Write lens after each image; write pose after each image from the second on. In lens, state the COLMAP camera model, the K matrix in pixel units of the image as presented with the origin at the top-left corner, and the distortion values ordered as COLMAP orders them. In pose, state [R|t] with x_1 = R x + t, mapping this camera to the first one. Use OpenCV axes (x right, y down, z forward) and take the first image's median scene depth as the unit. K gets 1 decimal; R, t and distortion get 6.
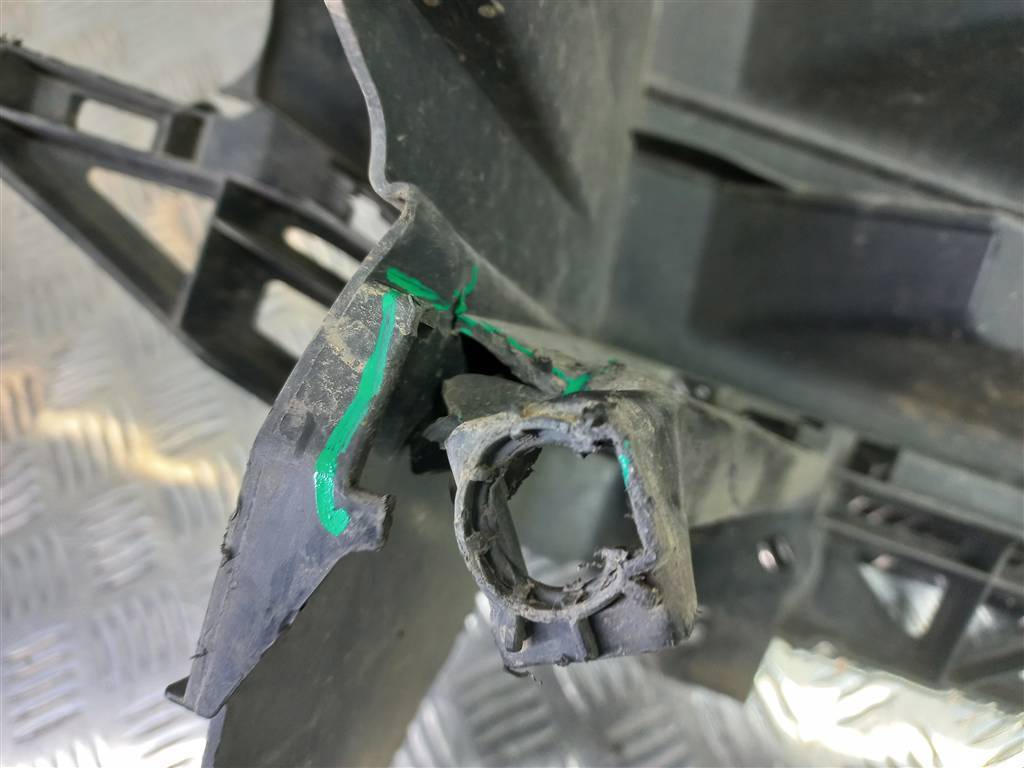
lens RADIAL K [[779.9, 0, 511.0], [0, 779.9, 377.1], [0, 0, 1]] dist [0.064568, 0.006451]
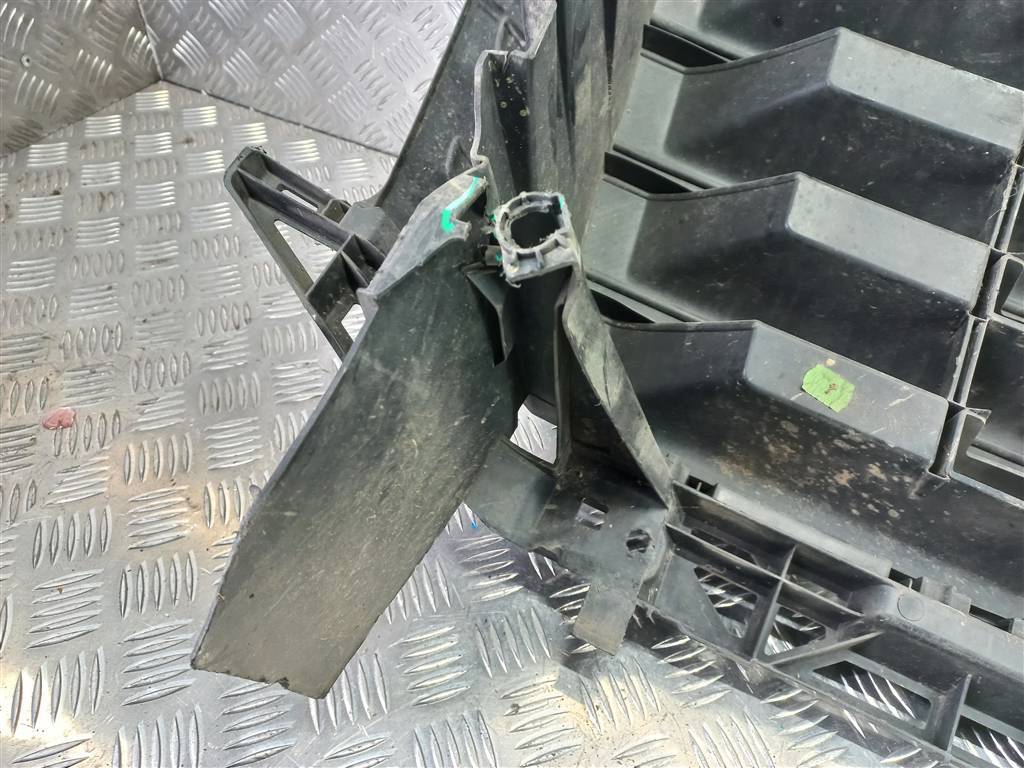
lens RADIAL K [[779.9, 0, 511.0], [0, 779.9, 377.1], [0, 0, 1]] dist [0.064568, 0.006451]
pose [[0.986127, 0.158972, 0.047761, -0.029276], [-0.118722, 0.876573, -0.466395, 0.860520], [-0.116010, 0.454255, 0.883286, -0.525879]]
